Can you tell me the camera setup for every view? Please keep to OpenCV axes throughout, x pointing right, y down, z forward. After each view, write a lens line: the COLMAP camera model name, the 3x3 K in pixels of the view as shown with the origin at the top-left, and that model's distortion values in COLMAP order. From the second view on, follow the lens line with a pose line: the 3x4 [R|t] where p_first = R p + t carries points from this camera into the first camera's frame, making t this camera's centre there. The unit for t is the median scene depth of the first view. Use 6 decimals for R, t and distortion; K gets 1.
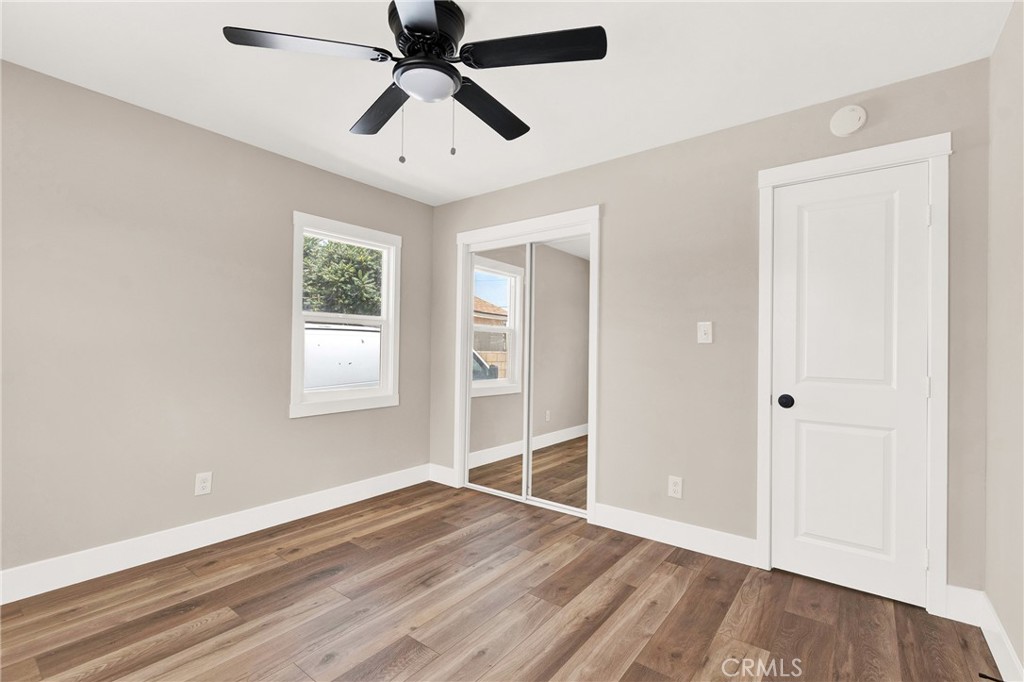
lens RADIAL K [[455.7, 0, 514.1], [0, 455.7, 343.5], [0, 0, 1]] dist [0.003854, -0.001515]
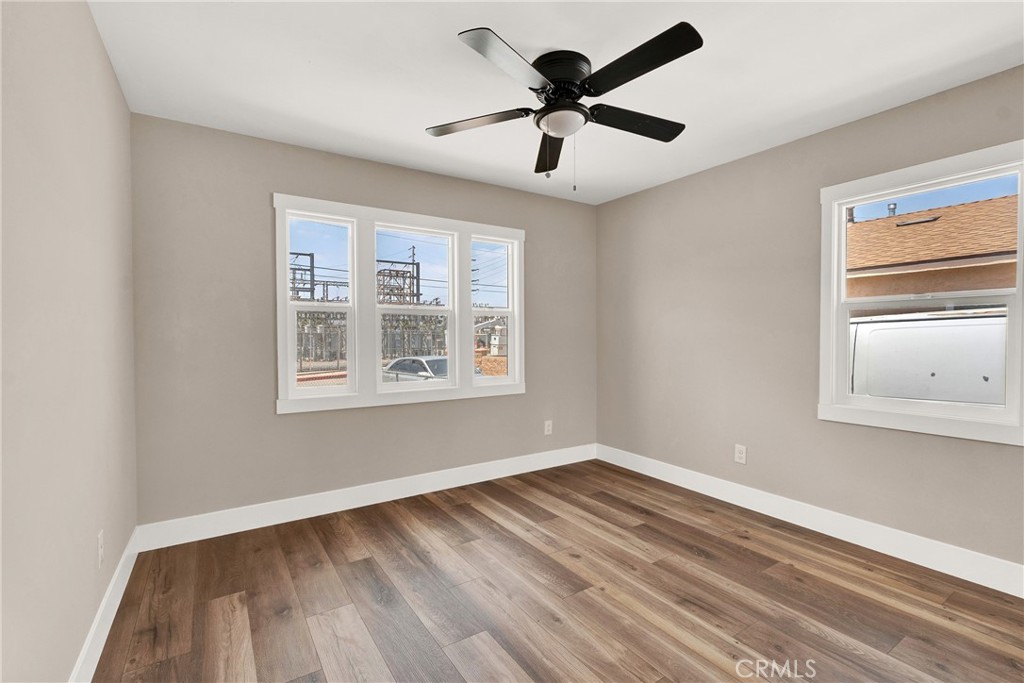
lens RADIAL K [[455.7, 0, 514.0], [0, 455.7, 342.0], [0, 0, 1]] dist [0.003854, -0.001515]
pose [[-0.327694, 0.000273, -0.944784, 0.736063], [0.004906, 0.999987, -0.001412, 0.010613], [0.944771, -0.005098, -0.327691, 0.934947]]
